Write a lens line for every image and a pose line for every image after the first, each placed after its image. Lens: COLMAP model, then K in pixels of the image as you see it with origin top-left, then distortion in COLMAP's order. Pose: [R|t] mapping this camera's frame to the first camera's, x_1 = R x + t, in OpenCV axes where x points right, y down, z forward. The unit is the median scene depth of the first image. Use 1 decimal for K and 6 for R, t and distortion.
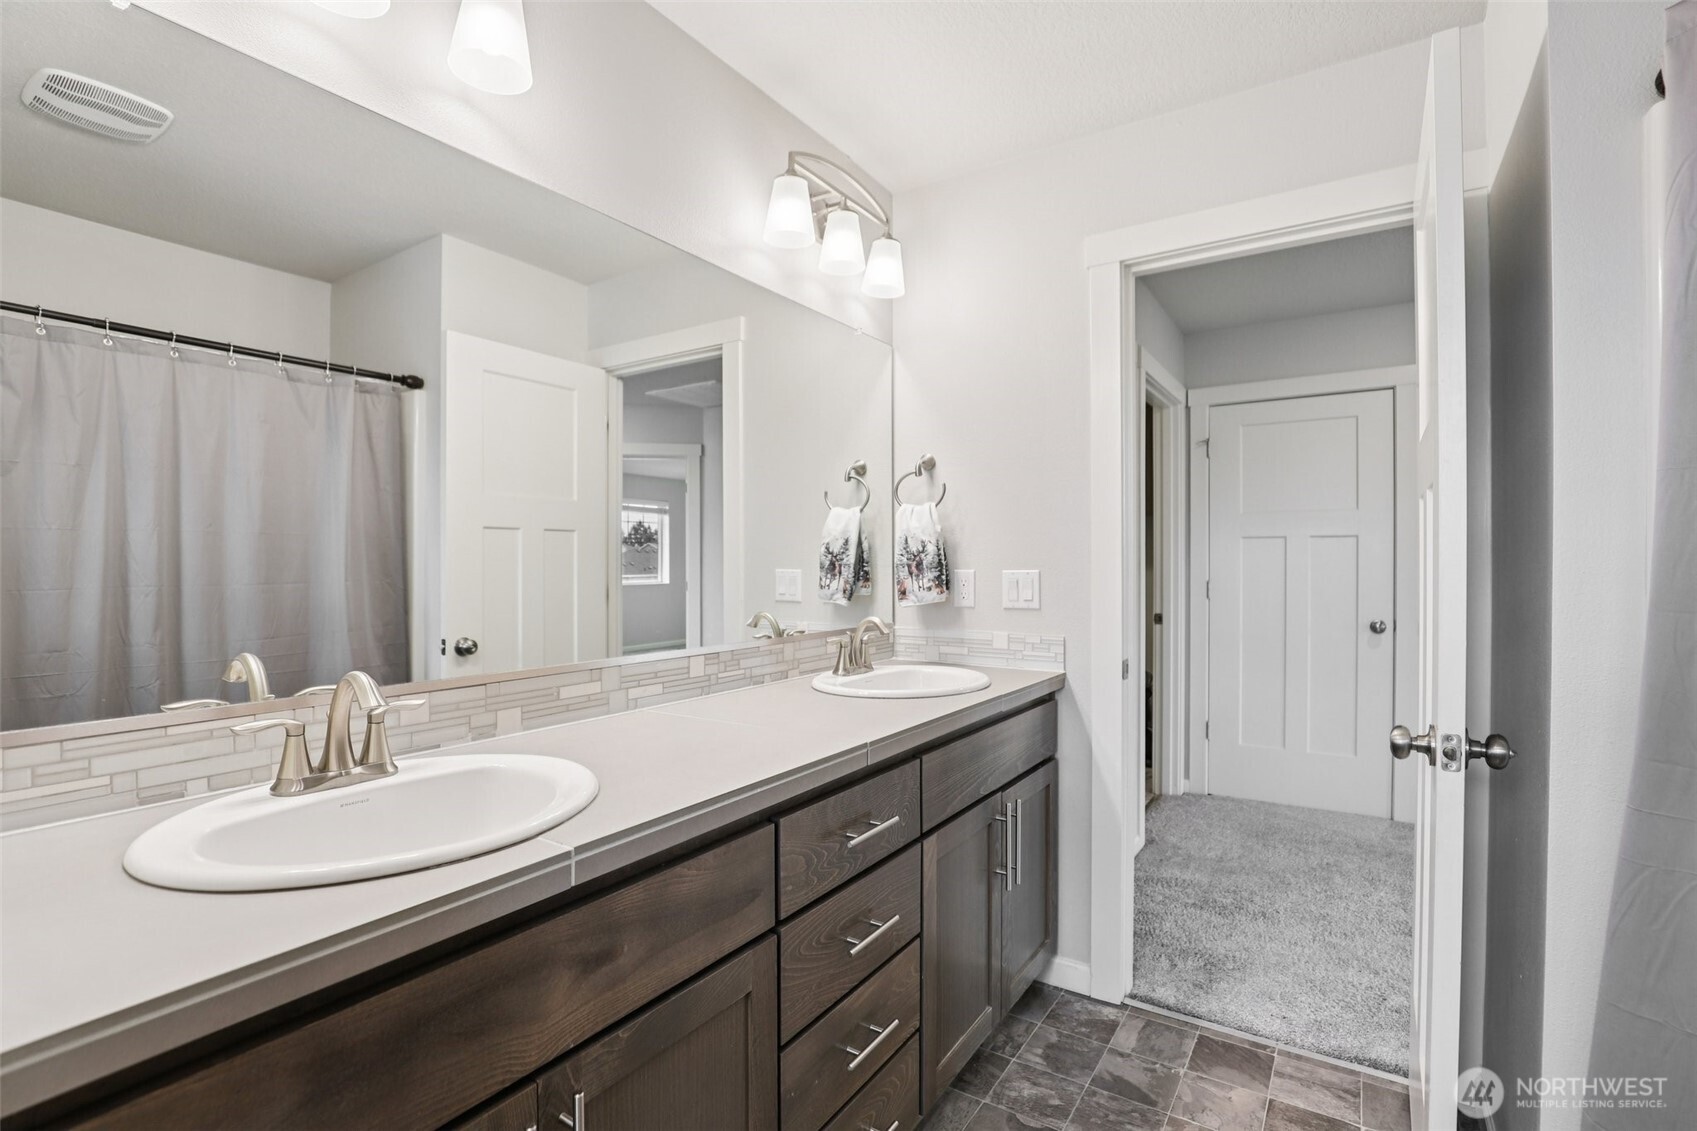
lens RADIAL K [[779.7, 0, 844.1], [0, 779.7, 565.2], [0, 0, 1]] dist [-0.030700, 0.000088]
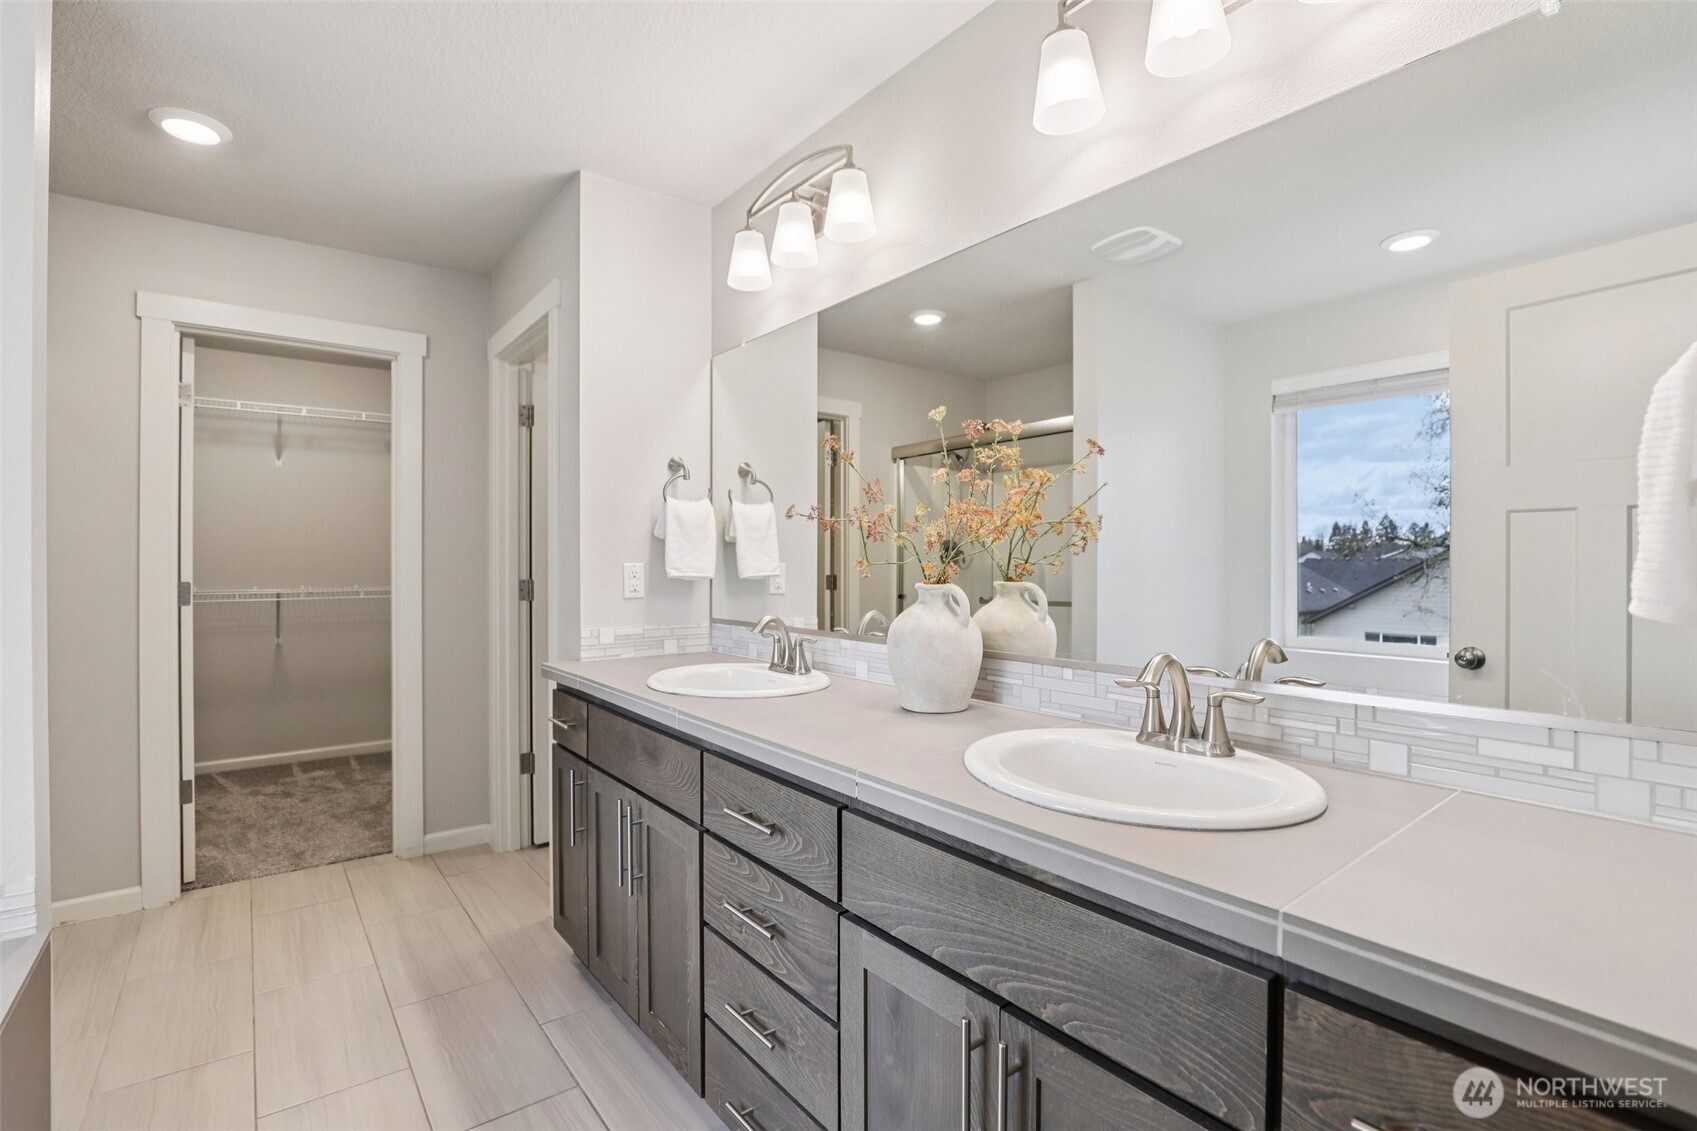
lens RADIAL K [[779.7, 0, 846.9], [0, 779.7, 563.7], [0, 0, 1]] dist [-0.030700, 0.000088]
pose [[-0.322611, 0.008989, -0.946489, 0.855596], [0.001953, 0.999959, 0.008831, -0.005814], [0.946530, 0.001000, -0.322616, 1.287920]]
